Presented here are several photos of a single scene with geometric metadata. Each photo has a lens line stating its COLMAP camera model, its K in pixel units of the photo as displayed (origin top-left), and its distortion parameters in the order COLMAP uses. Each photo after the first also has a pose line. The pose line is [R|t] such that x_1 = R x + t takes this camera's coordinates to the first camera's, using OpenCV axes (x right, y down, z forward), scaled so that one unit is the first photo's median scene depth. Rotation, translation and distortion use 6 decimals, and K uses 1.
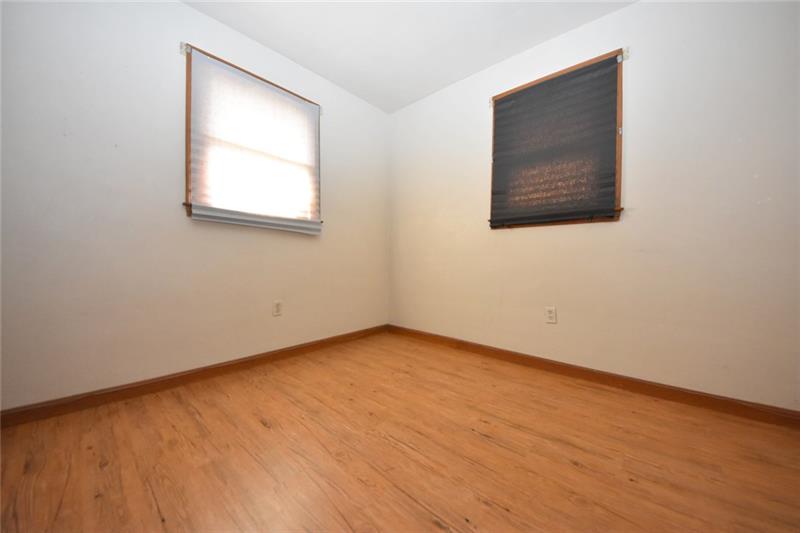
lens RADIAL K [[284.8, 0, 402.5], [0, 284.8, 269.6], [0, 0, 1]] dist [0.018030, -0.018575]
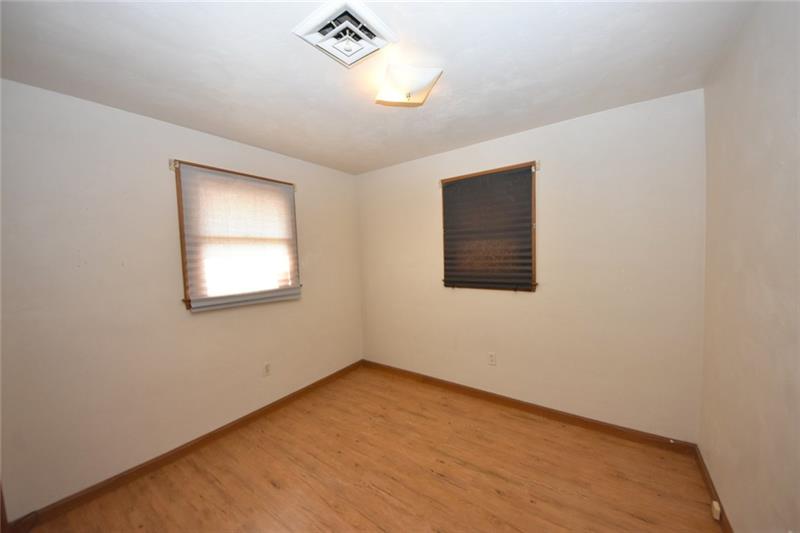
lens RADIAL K [[284.8, 0, 402.5], [0, 284.8, 269.6], [0, 0, 1]] dist [0.018030, -0.018575]
pose [[0.992845, -0.049073, 0.108863, 0.000757], [0.046151, 0.998508, 0.029201, -0.378167], [-0.110134, -0.023968, 0.993628, -0.276602]]
